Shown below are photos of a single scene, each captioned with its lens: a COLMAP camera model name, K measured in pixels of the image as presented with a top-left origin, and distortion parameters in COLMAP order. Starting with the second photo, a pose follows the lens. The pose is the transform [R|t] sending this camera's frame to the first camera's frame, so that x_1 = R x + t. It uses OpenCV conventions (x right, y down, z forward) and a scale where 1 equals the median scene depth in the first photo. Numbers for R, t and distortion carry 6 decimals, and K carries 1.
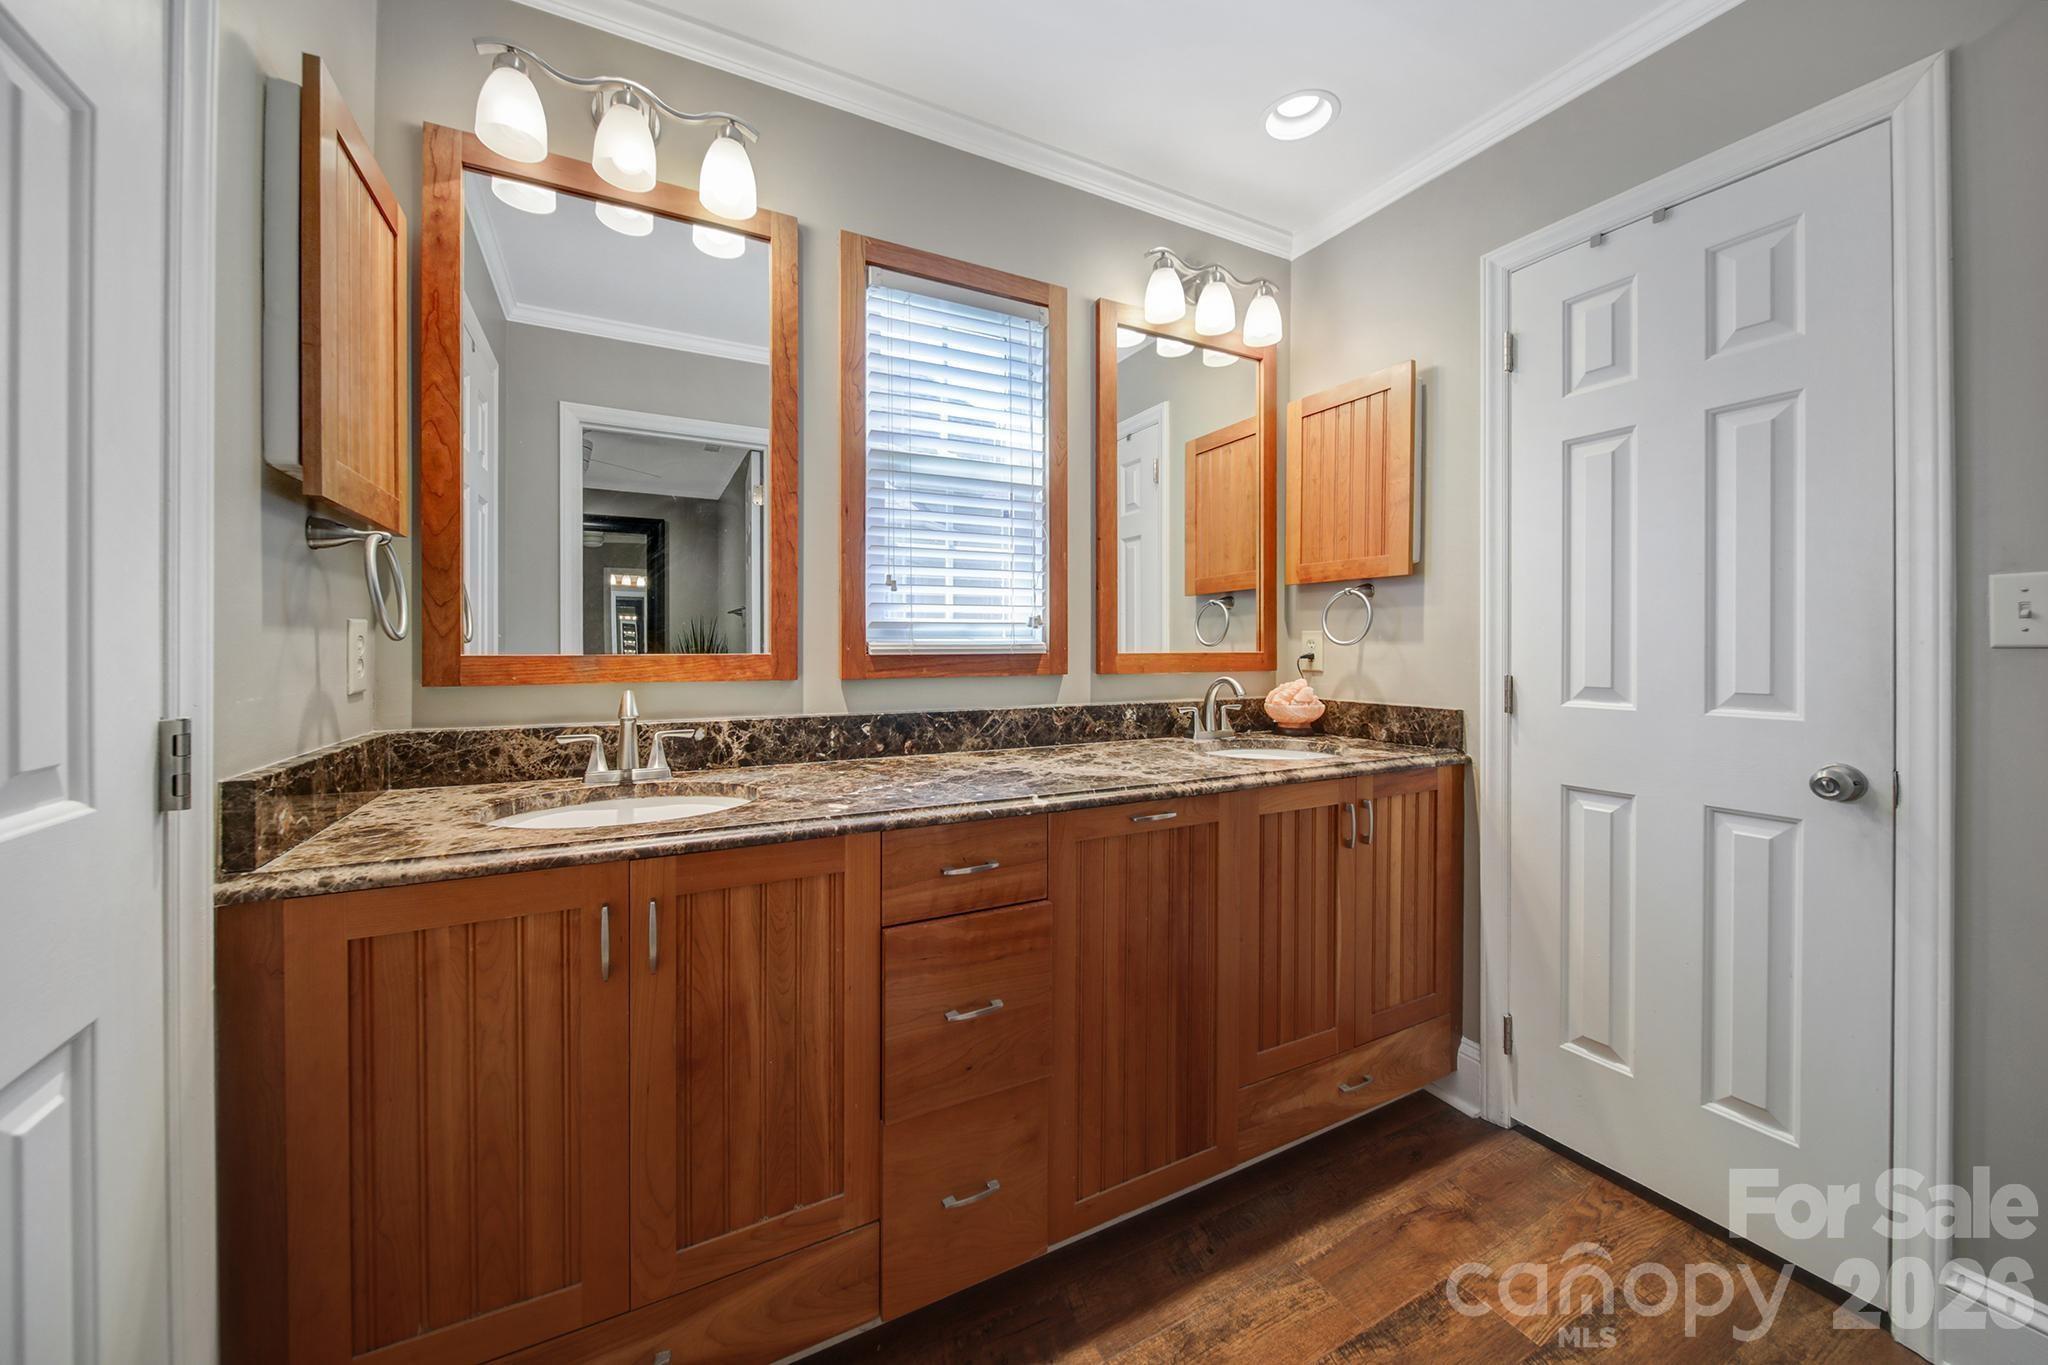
lens RADIAL K [[726.1, 0, 1025.6], [0, 726.1, 650.4], [0, 0, 1]] dist [0.000486, -0.002217]
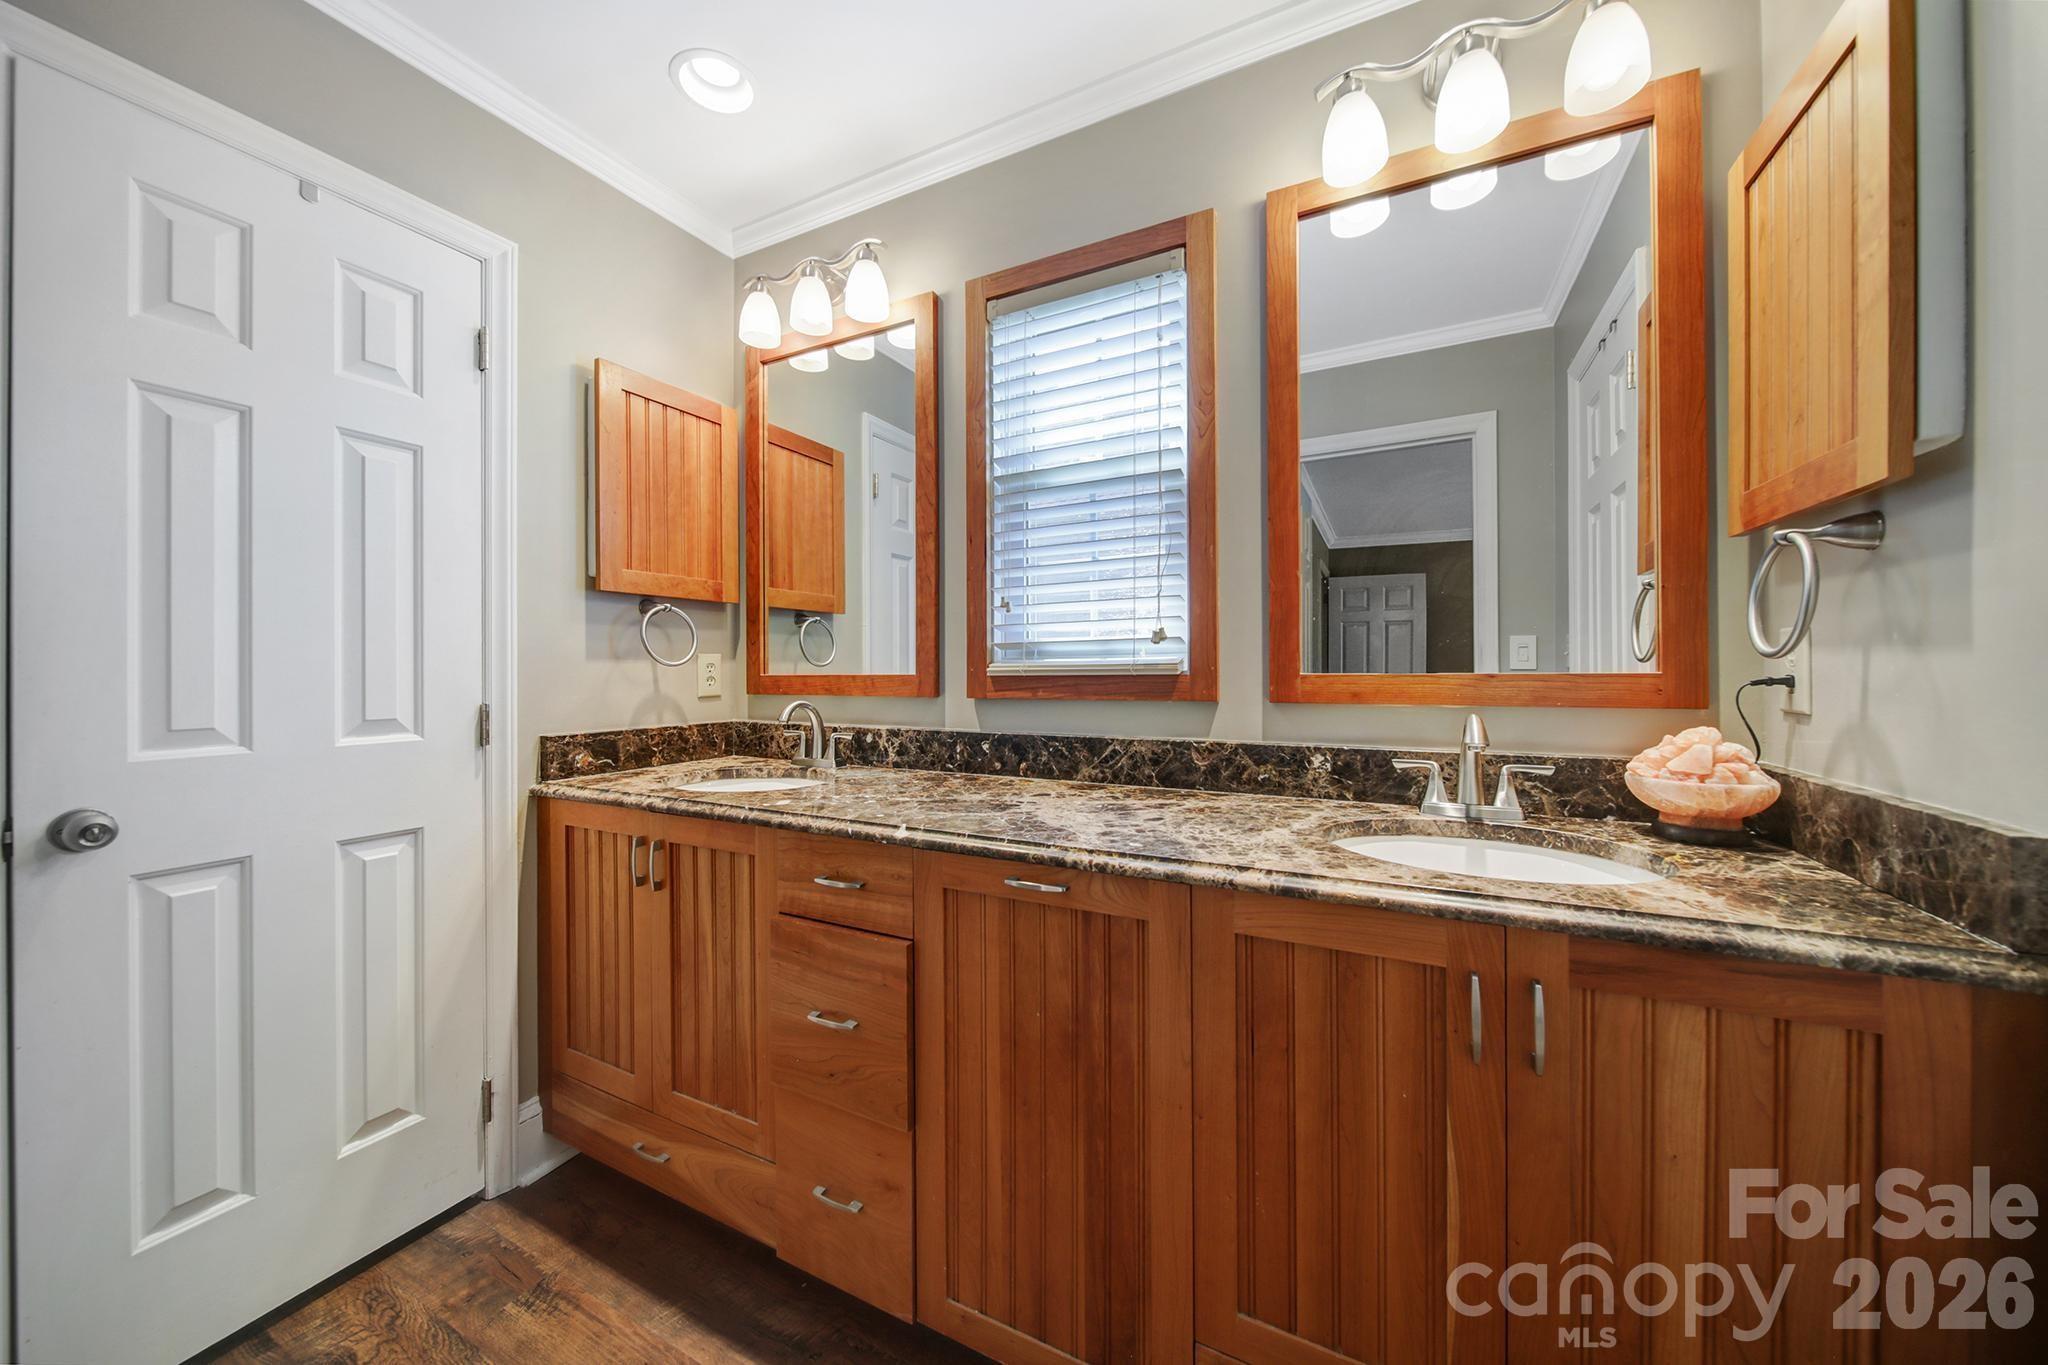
lens RADIAL K [[719.9, 0, 1021.2], [0, 719.9, 668.2], [0, 0, 1]] dist [-0.000981, -0.000205]
pose [[0.584923, -0.003873, -0.811080, 0.628700], [0.003031, 0.999992, -0.002589, -0.001567], [0.811083, -0.000944, 0.584930, 0.419940]]
